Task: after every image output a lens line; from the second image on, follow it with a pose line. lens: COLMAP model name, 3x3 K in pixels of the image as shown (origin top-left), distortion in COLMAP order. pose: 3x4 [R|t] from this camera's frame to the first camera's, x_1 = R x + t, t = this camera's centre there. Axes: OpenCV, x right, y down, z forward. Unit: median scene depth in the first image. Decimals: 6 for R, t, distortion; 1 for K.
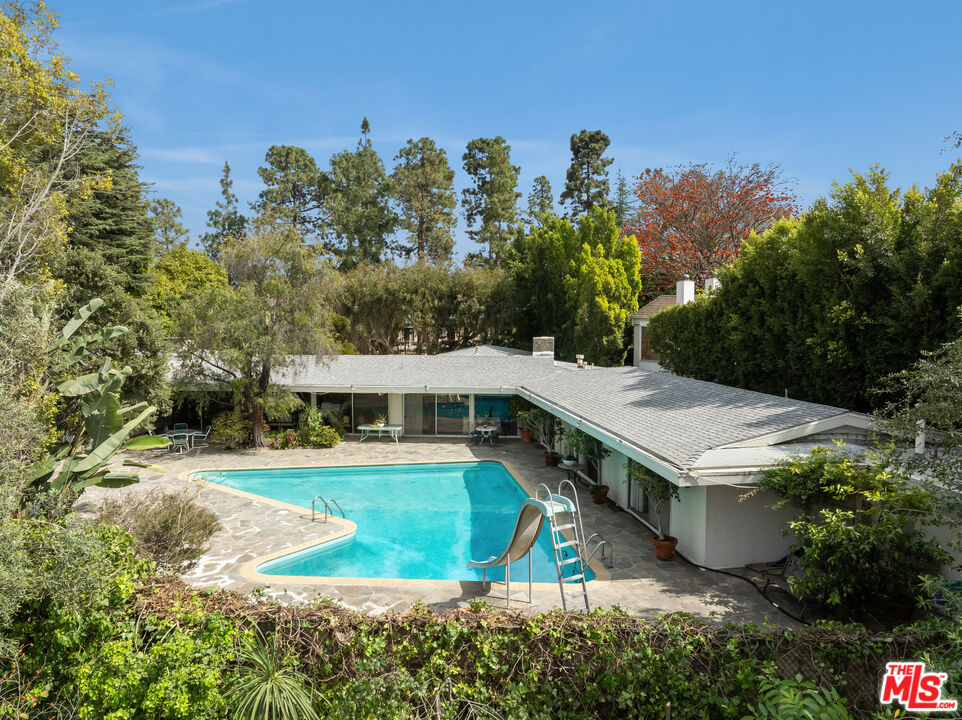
lens RADIAL K [[716.9, 0, 481.0], [0, 716.9, 360.0], [0, 0, 1]] dist [-0.039619, -0.002304]
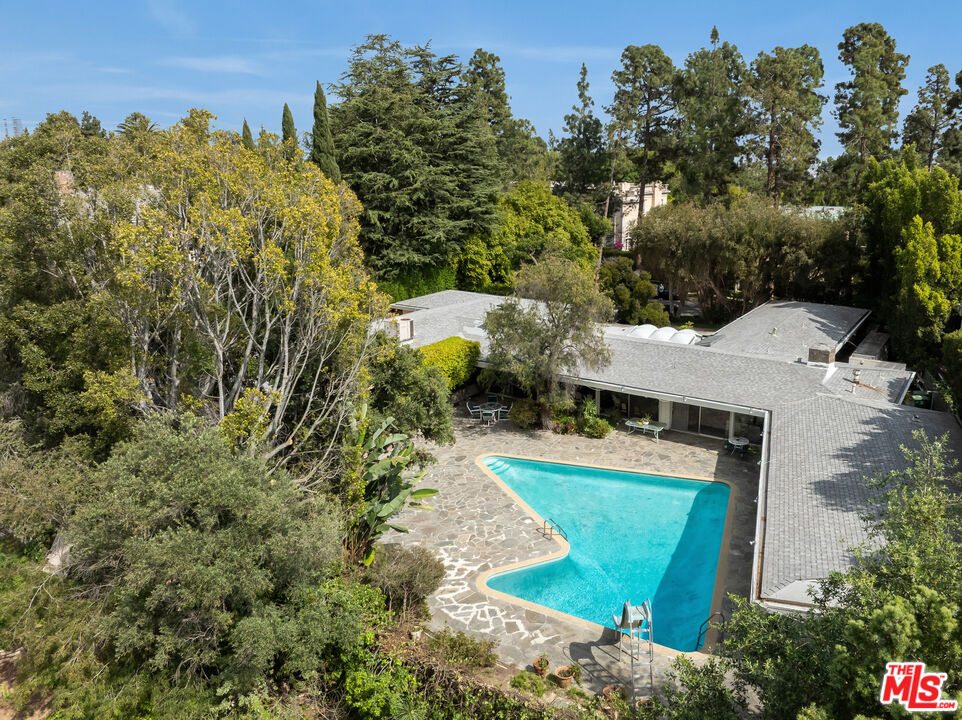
lens RADIAL K [[737.2, 0, 481.0], [0, 737.2, 360.0], [0, 0, 1]] dist [-0.004885, -0.002542]
pose [[0.884426, 0.086663, -0.458563, 0.070256], [-0.016680, 0.987849, 0.154521, -0.082017], [0.466382, -0.129014, 0.875125, -0.064190]]
